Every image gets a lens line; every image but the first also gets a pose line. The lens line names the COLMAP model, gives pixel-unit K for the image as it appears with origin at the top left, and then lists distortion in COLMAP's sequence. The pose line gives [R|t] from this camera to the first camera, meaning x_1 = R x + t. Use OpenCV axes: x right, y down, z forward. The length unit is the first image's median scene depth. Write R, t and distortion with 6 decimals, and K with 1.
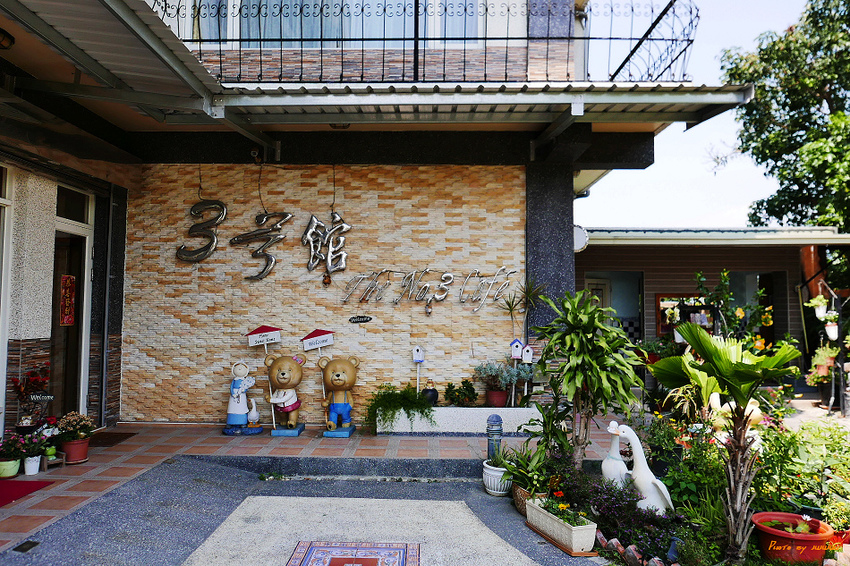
lens RADIAL K [[577.8, 0, 423.4], [0, 577.8, 283.1], [0, 0, 1]] dist [-0.035672, 0.006964]
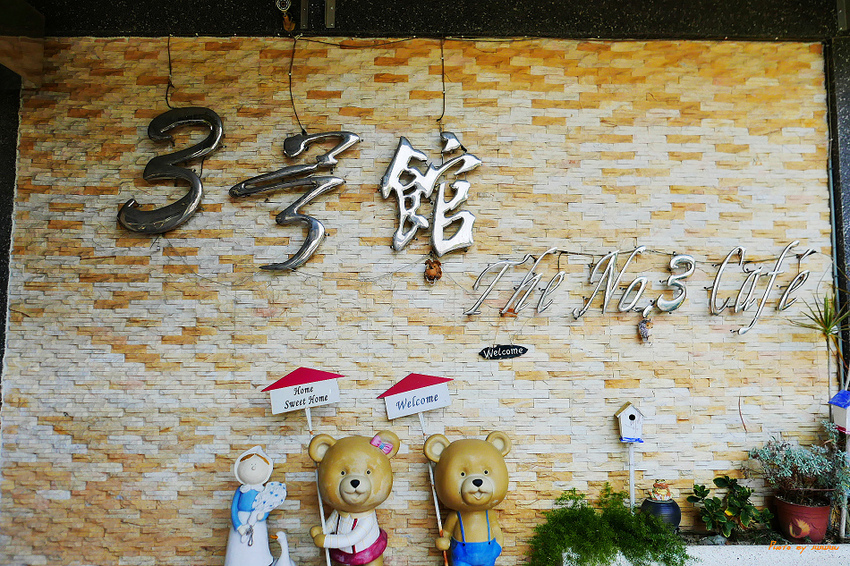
lens RADIAL K [[577.8, 0, 427.4], [0, 577.8, 285.1], [0, 0, 1]] dist [-0.035672, 0.006964]
pose [[0.999810, -0.005426, 0.018719, -0.180064], [0.005902, 0.999658, -0.025493, 0.019042], [-0.018574, 0.025598, 0.999500, 0.517485]]
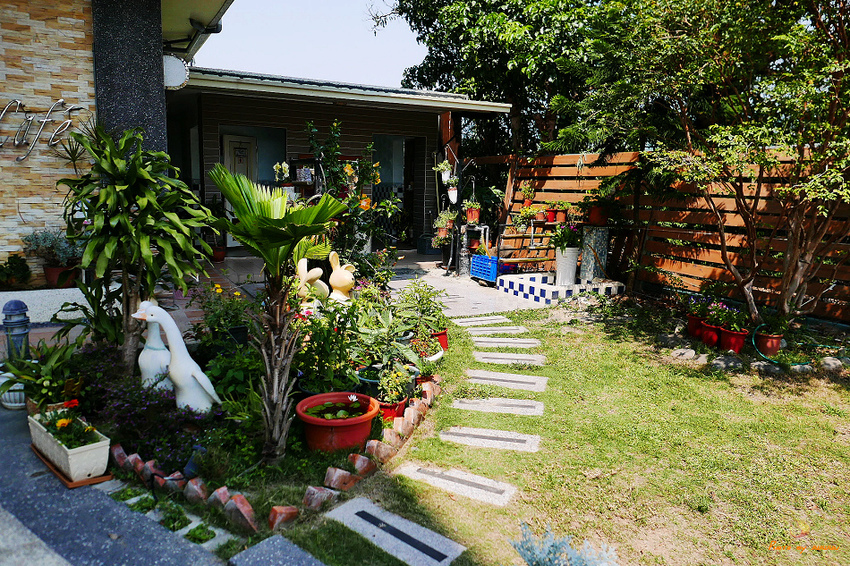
lens RADIAL K [[577.8, 0, 426.4], [0, 577.8, 282.9], [0, 0, 1]] dist [-0.035672, 0.006964]
pose [[0.866657, -0.065257, 0.494618, 0.166954], [-0.045753, 0.976835, 0.209044, 0.026395], [-0.496802, -0.203800, 0.843596, 0.114758]]
